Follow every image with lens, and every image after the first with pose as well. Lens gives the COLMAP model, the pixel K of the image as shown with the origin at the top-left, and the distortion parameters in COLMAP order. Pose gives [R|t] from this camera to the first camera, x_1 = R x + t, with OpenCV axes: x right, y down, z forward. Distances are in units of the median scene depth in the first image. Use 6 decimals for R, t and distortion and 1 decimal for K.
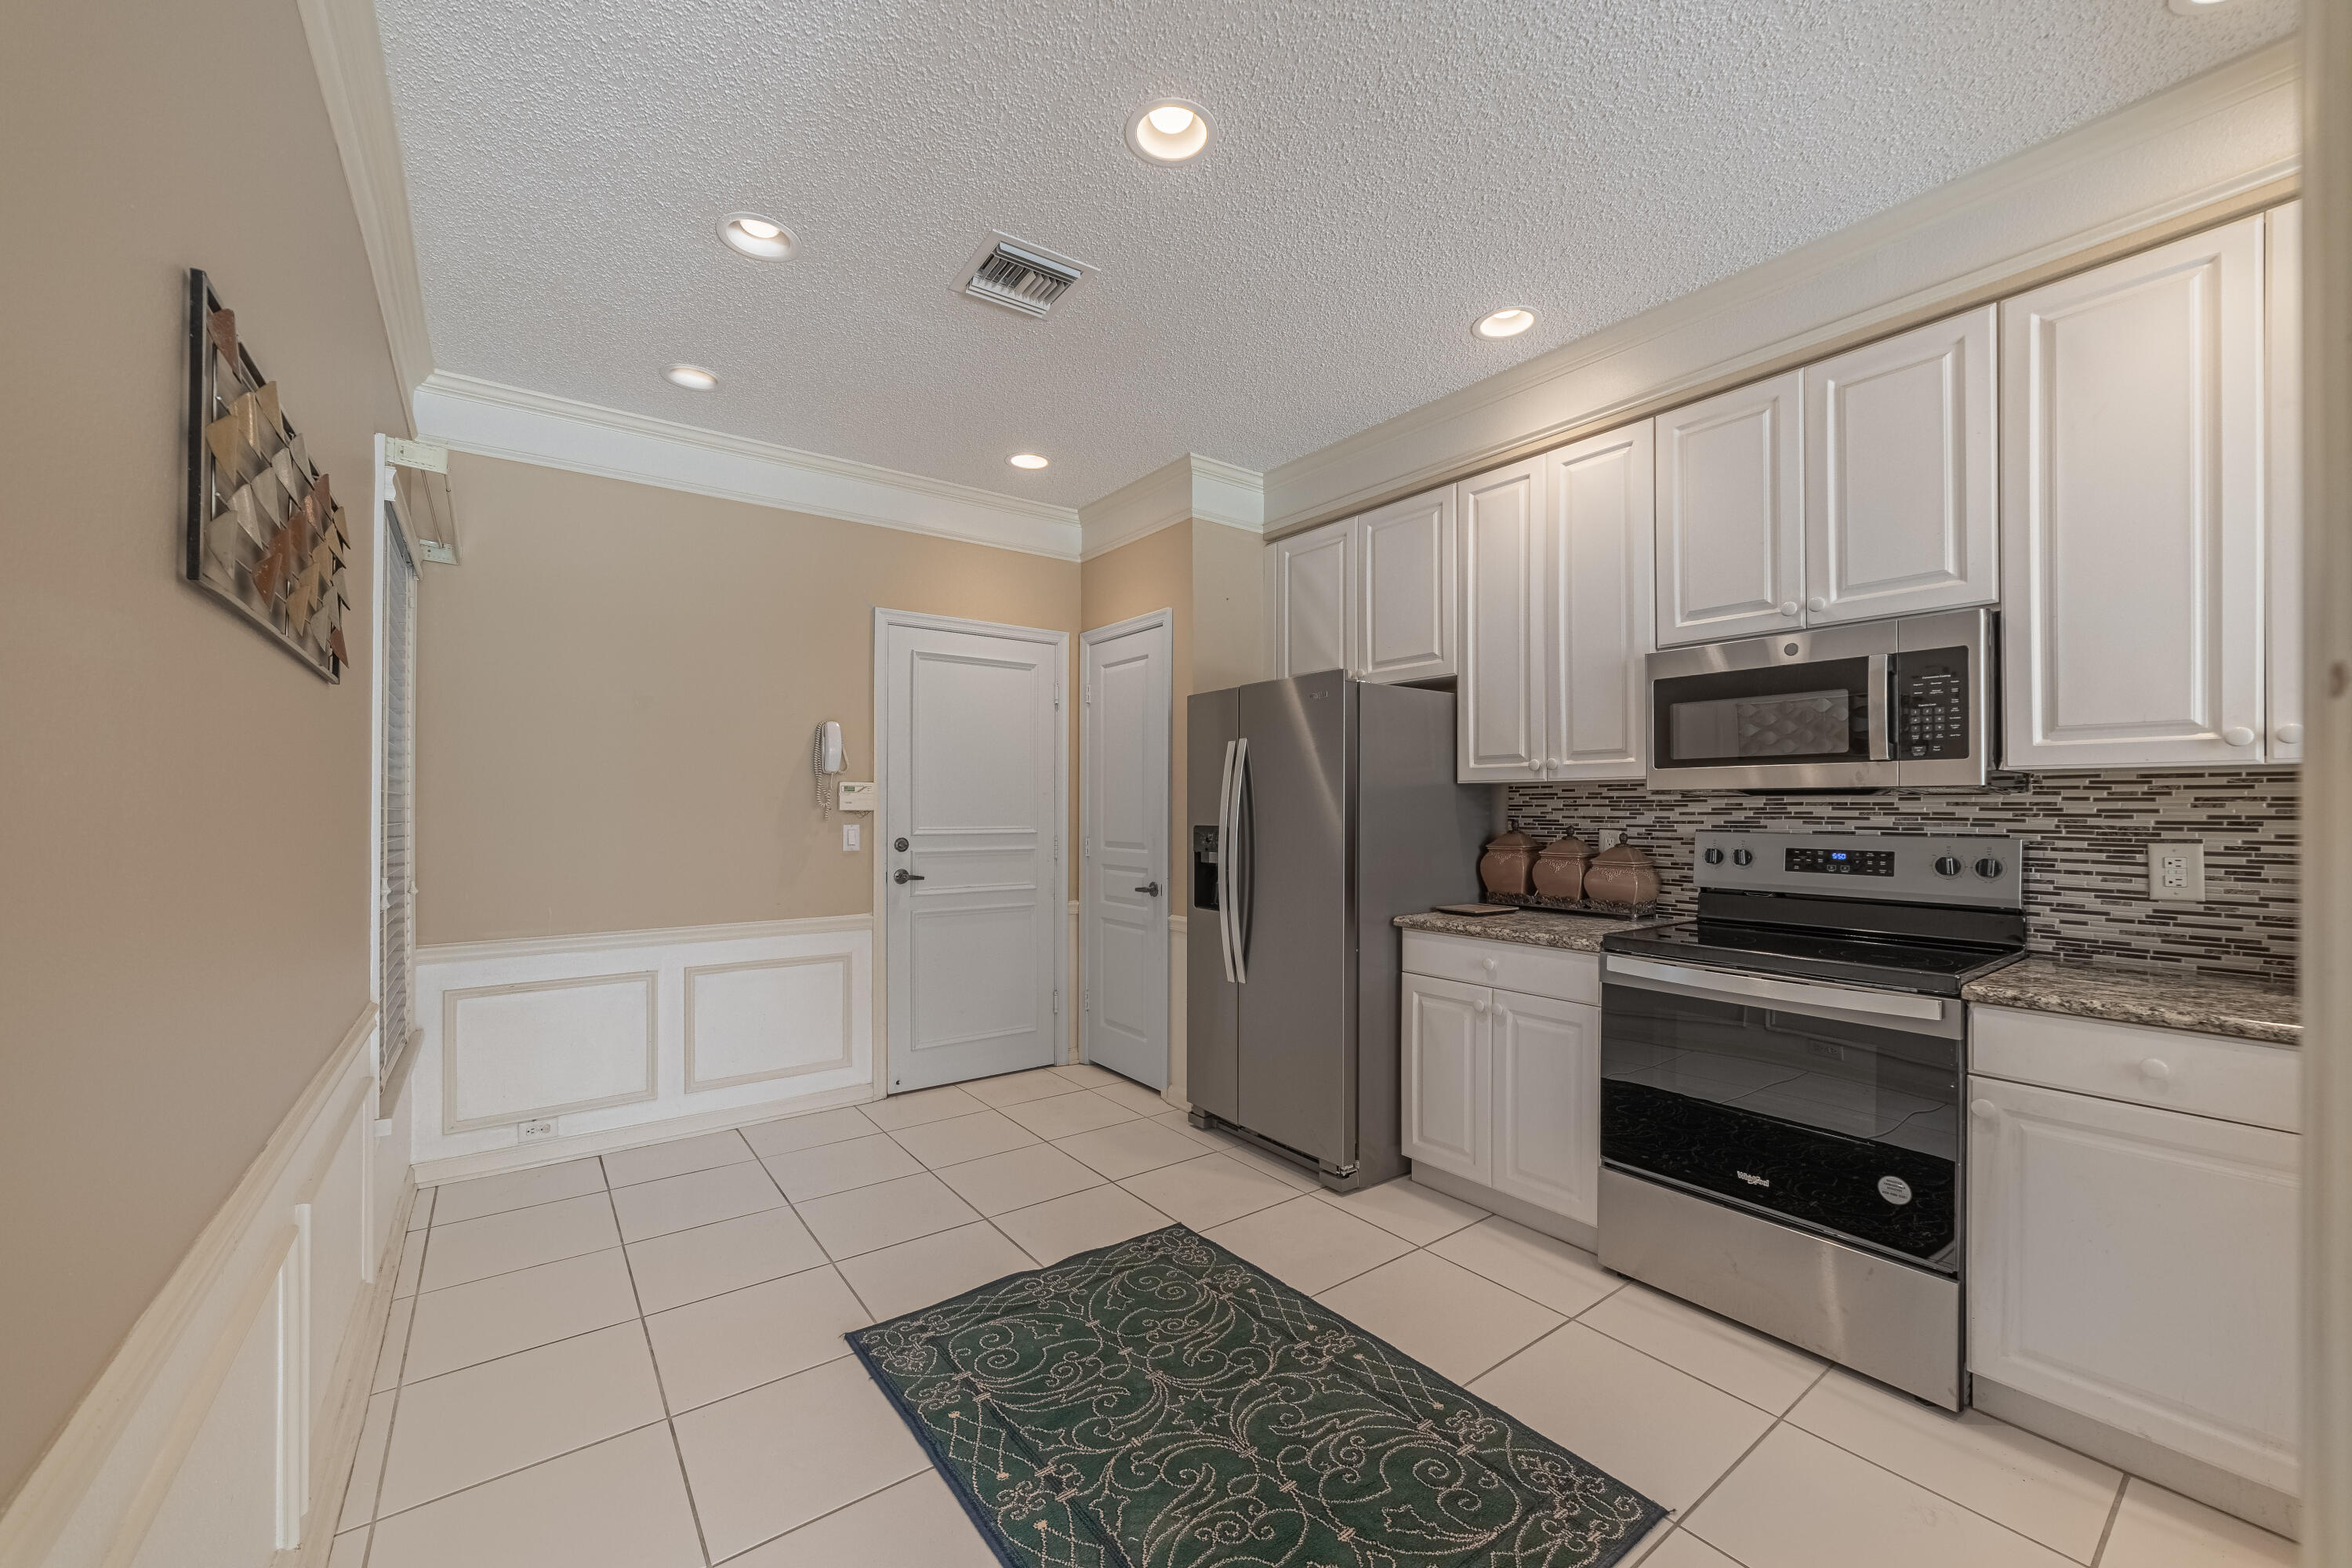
lens RADIAL K [[911.3, 0, 1186.5], [0, 911.3, 797.2], [0, 0, 1]] dist [-0.020368, 0.008048]
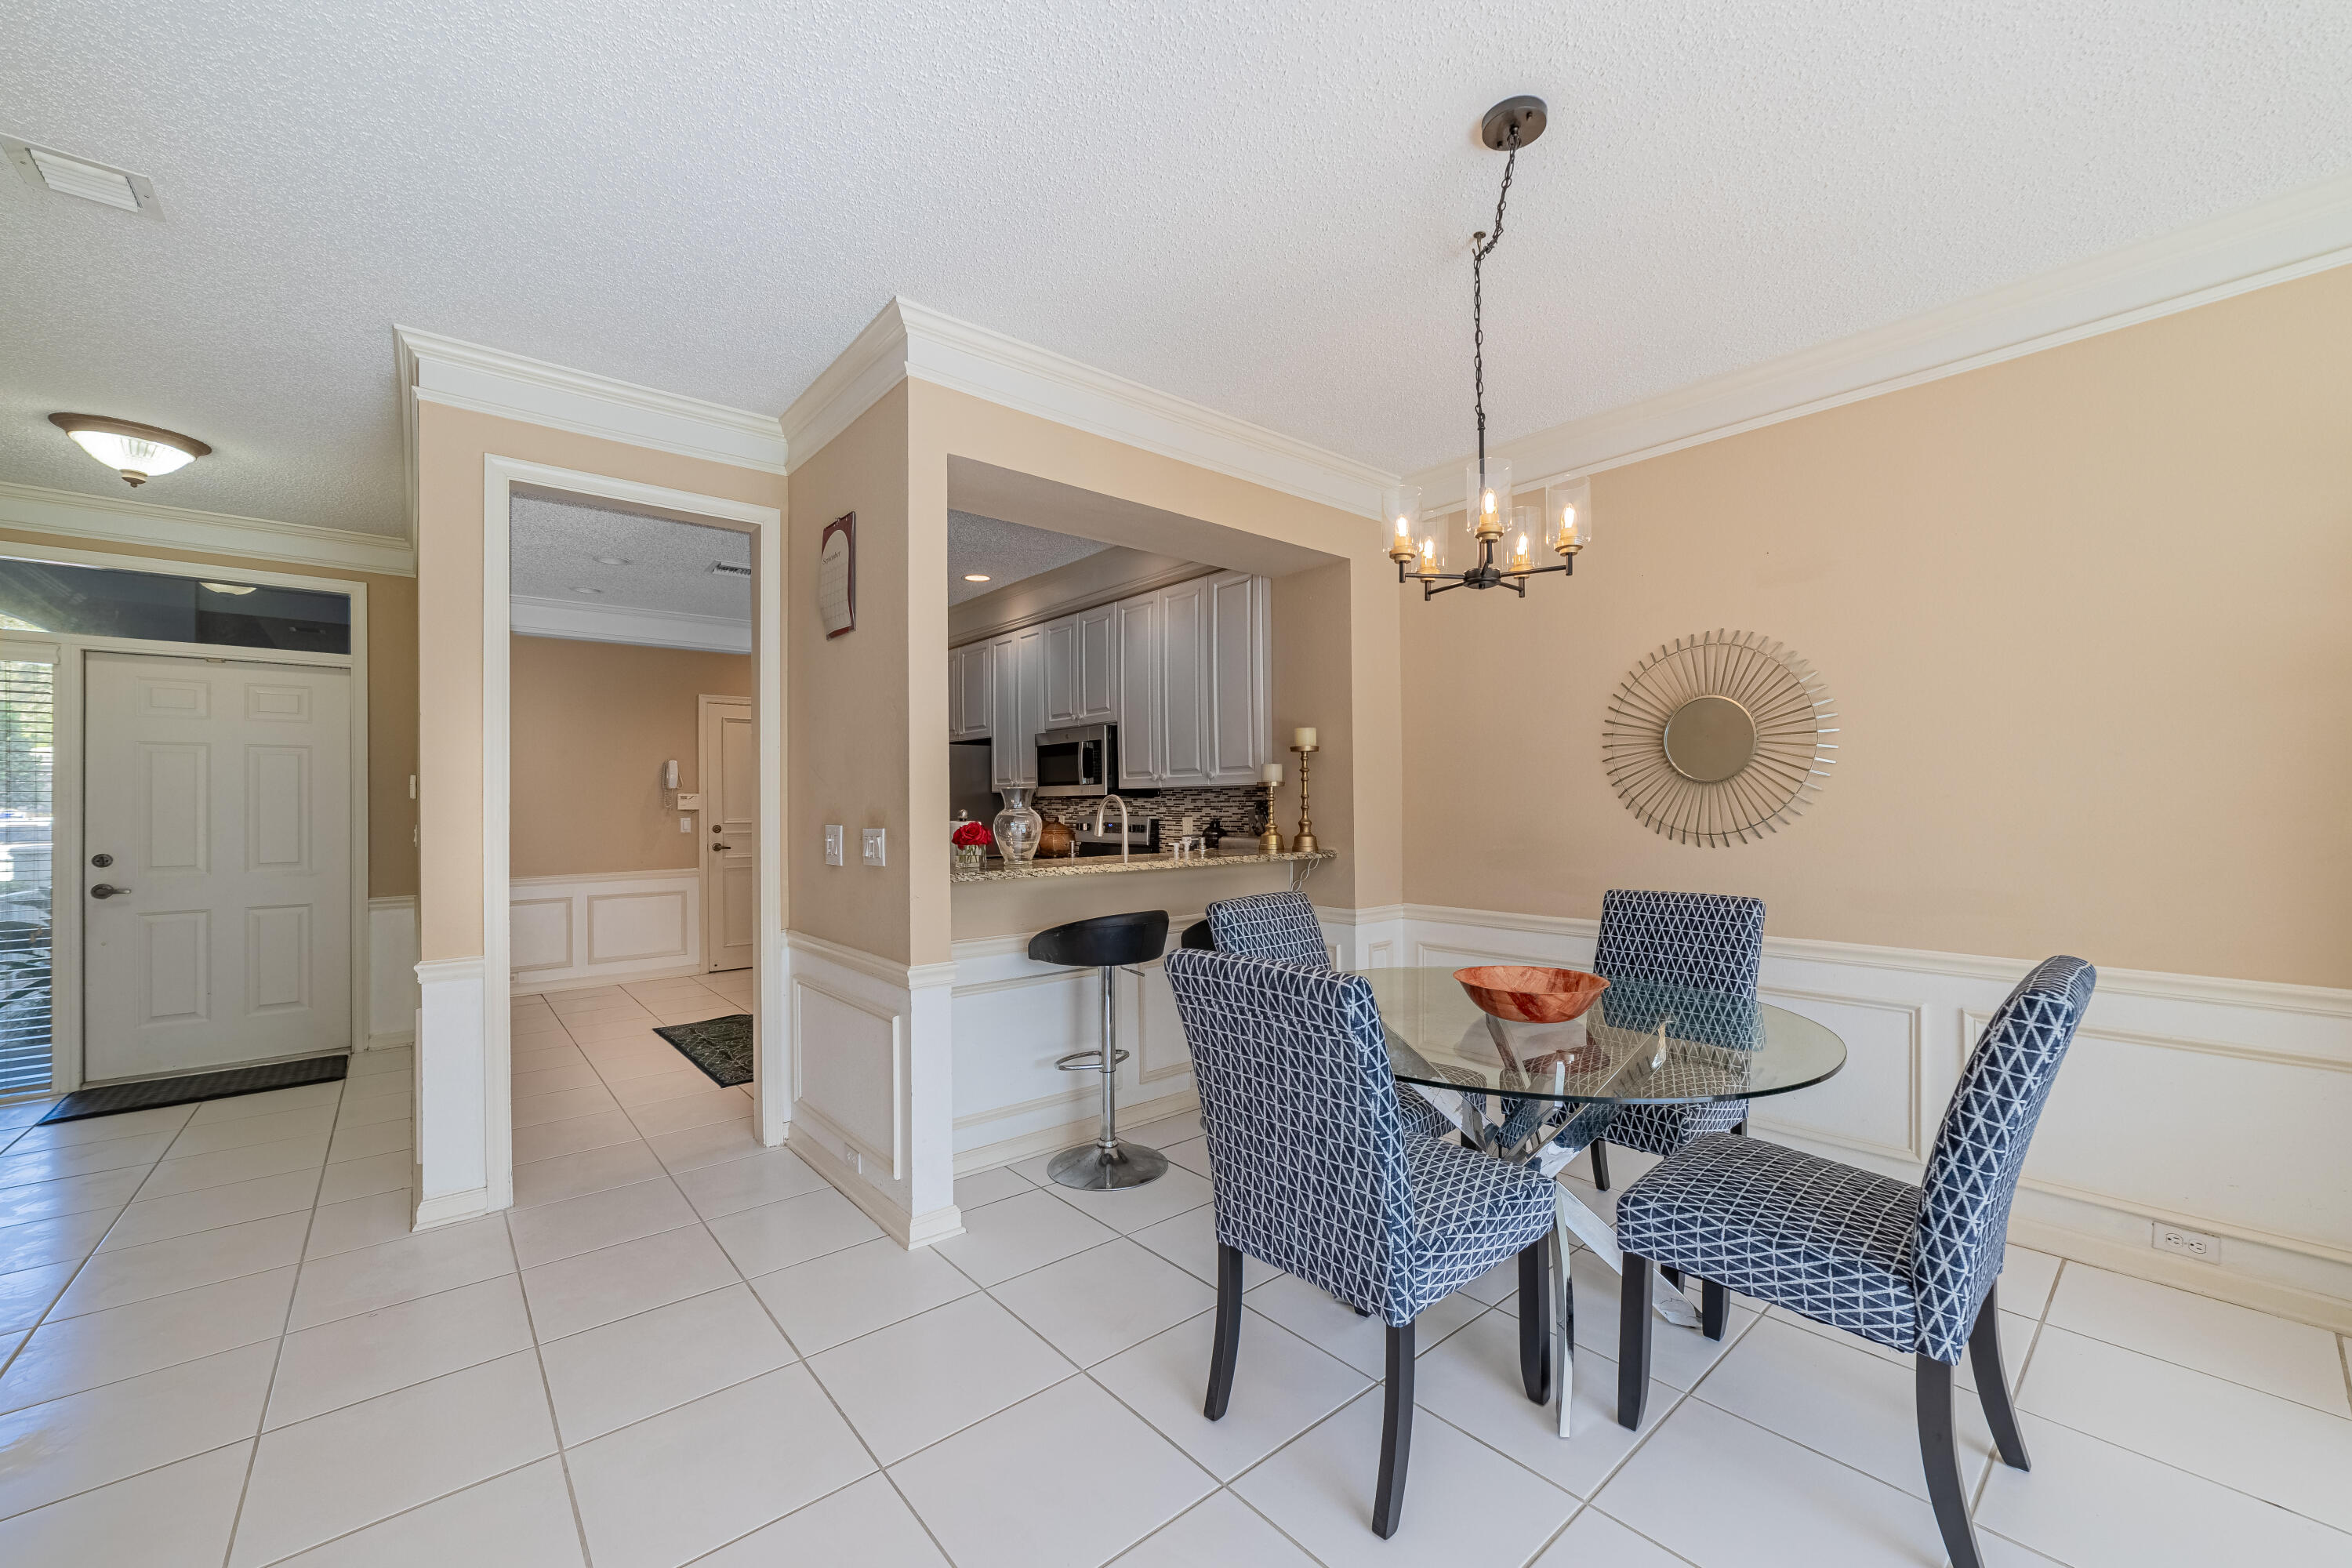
lens RADIAL K [[911.3, 0, 1186.5], [0, 911.3, 797.2], [0, 0, 1]] dist [-0.020368, 0.008048]
pose [[0.998073, -0.008888, 0.061417, 0.774504], [0.008716, 0.999957, 0.003067, -0.010319], [-0.061441, -0.002526, 0.998108, -1.281085]]
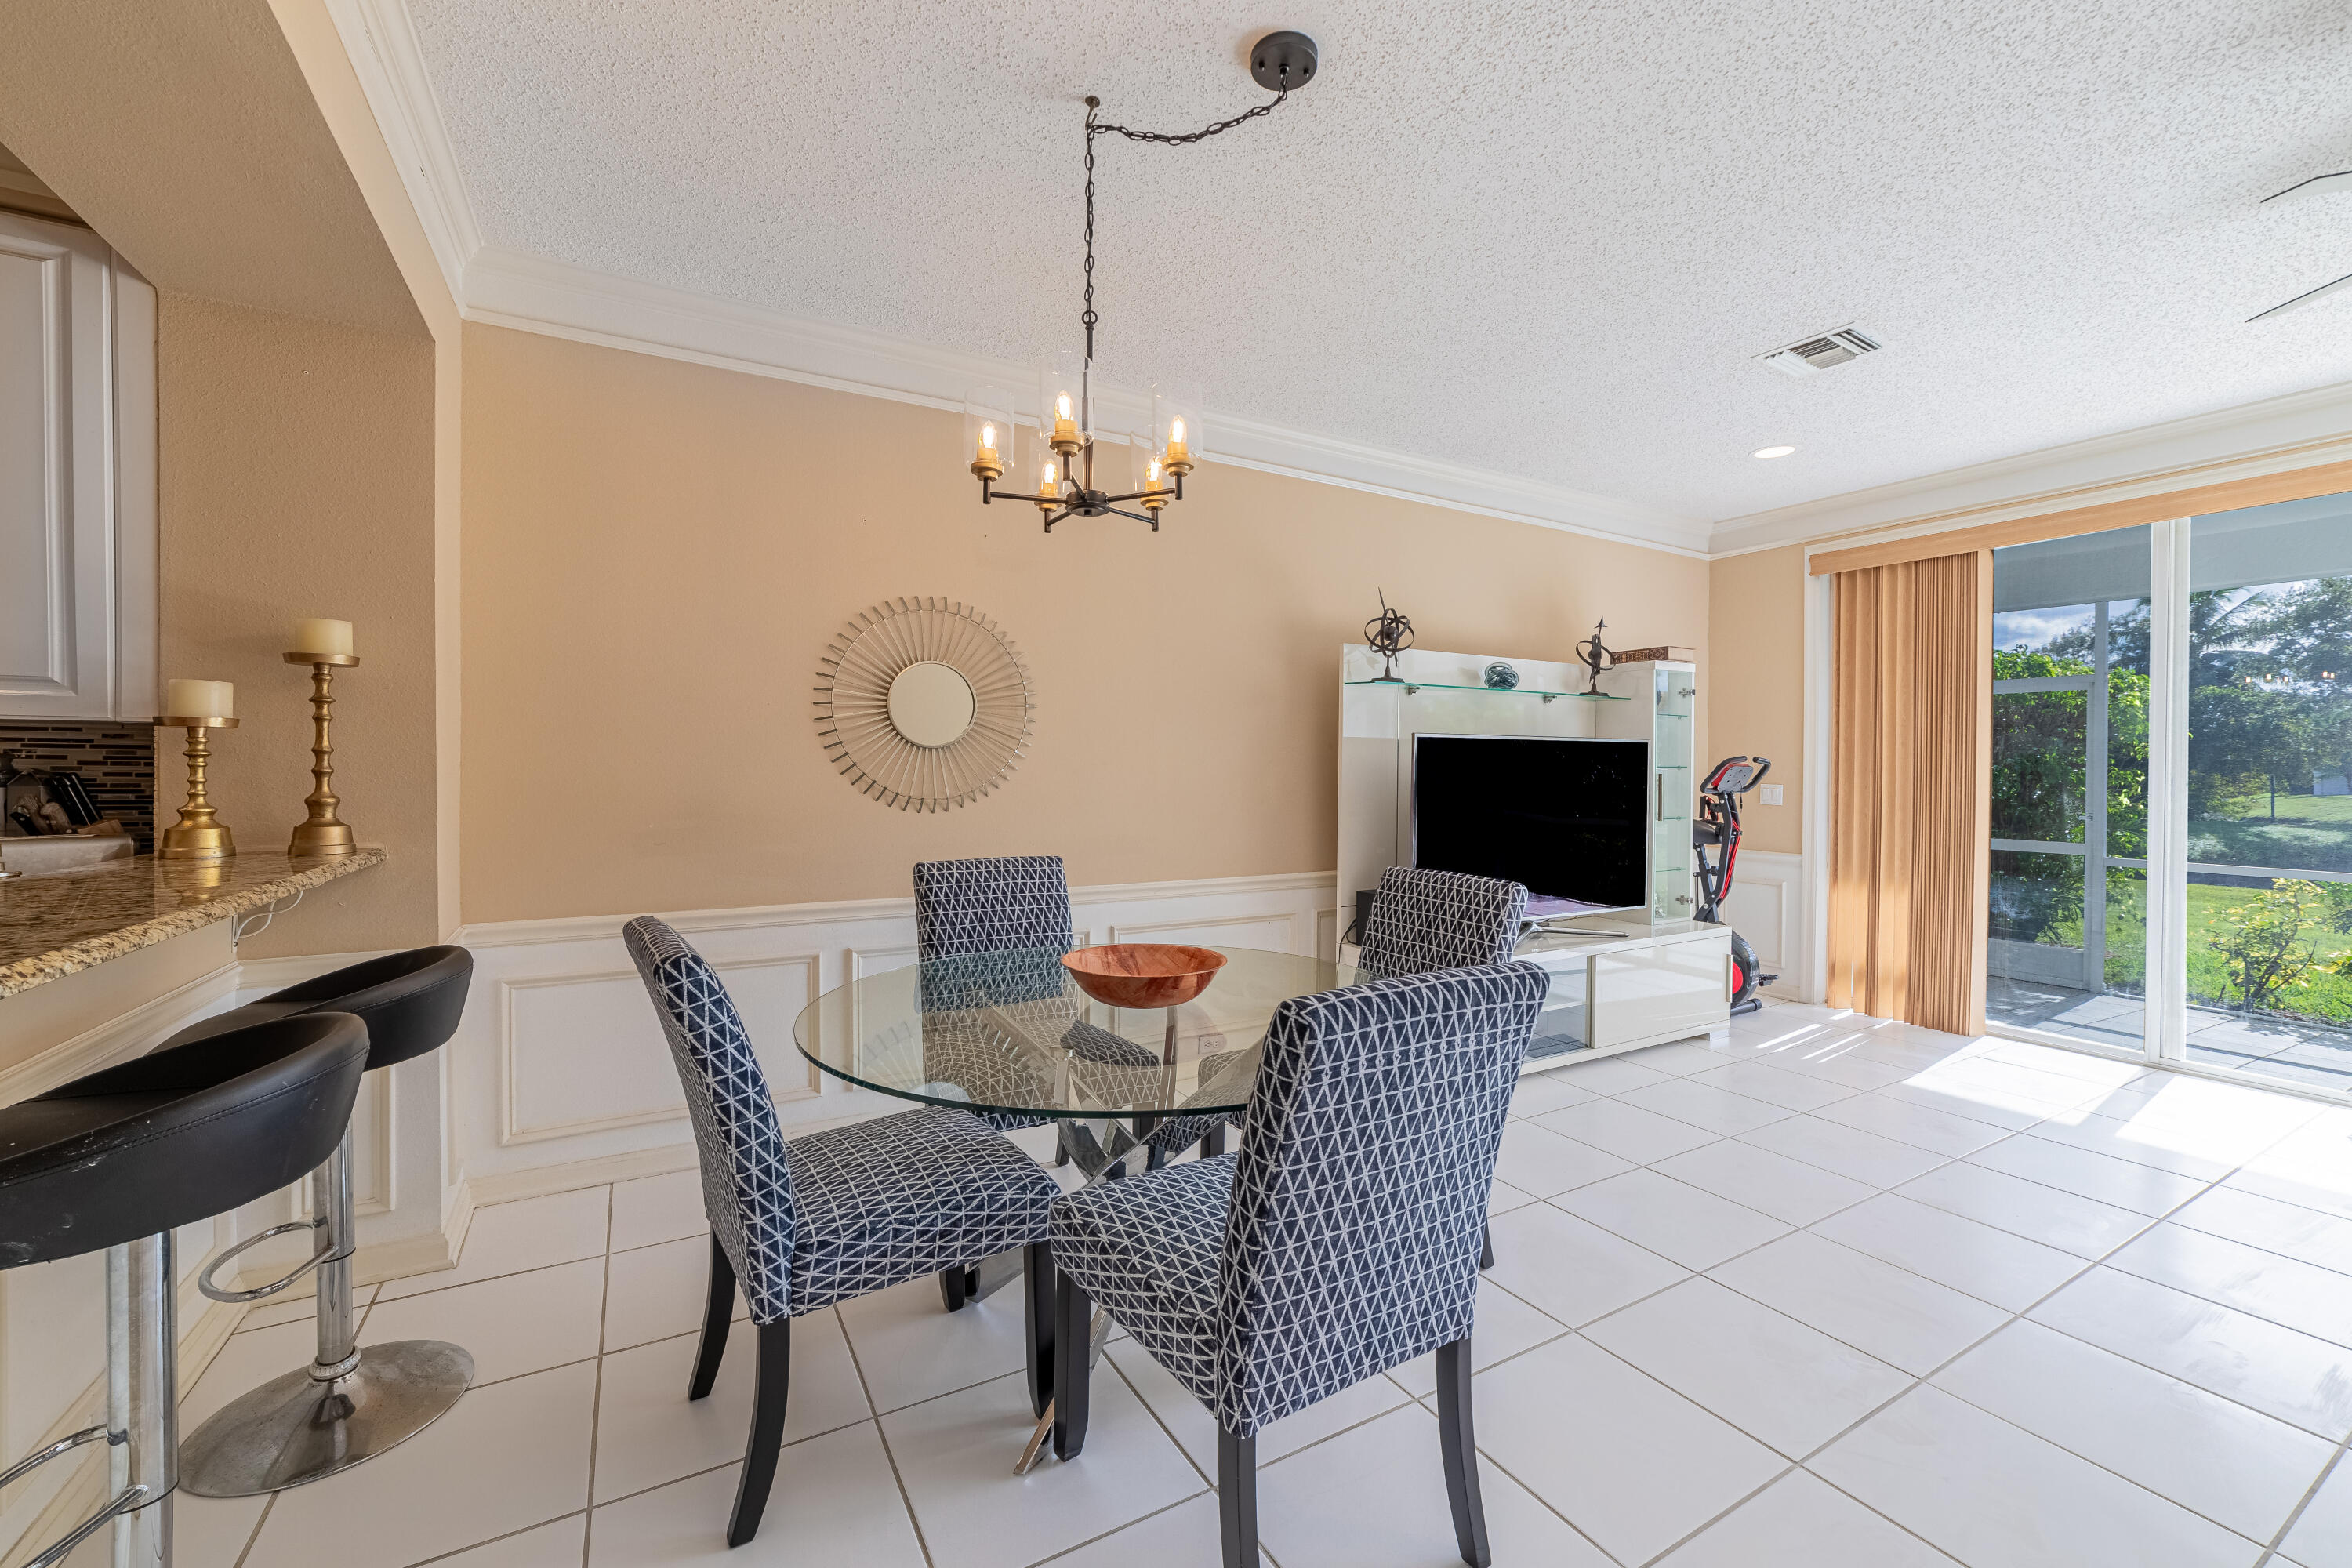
lens RADIAL K [[912.6, 0, 1133.8], [0, 912.6, 779.6], [0, 0, 1]] dist [-0.021829, 0.007036]
pose [[0.153069, -0.013111, 0.988129, 0.377017], [-0.012073, 0.999813, 0.015136, 0.000366], [-0.988142, -0.014247, 0.152882, -0.566487]]
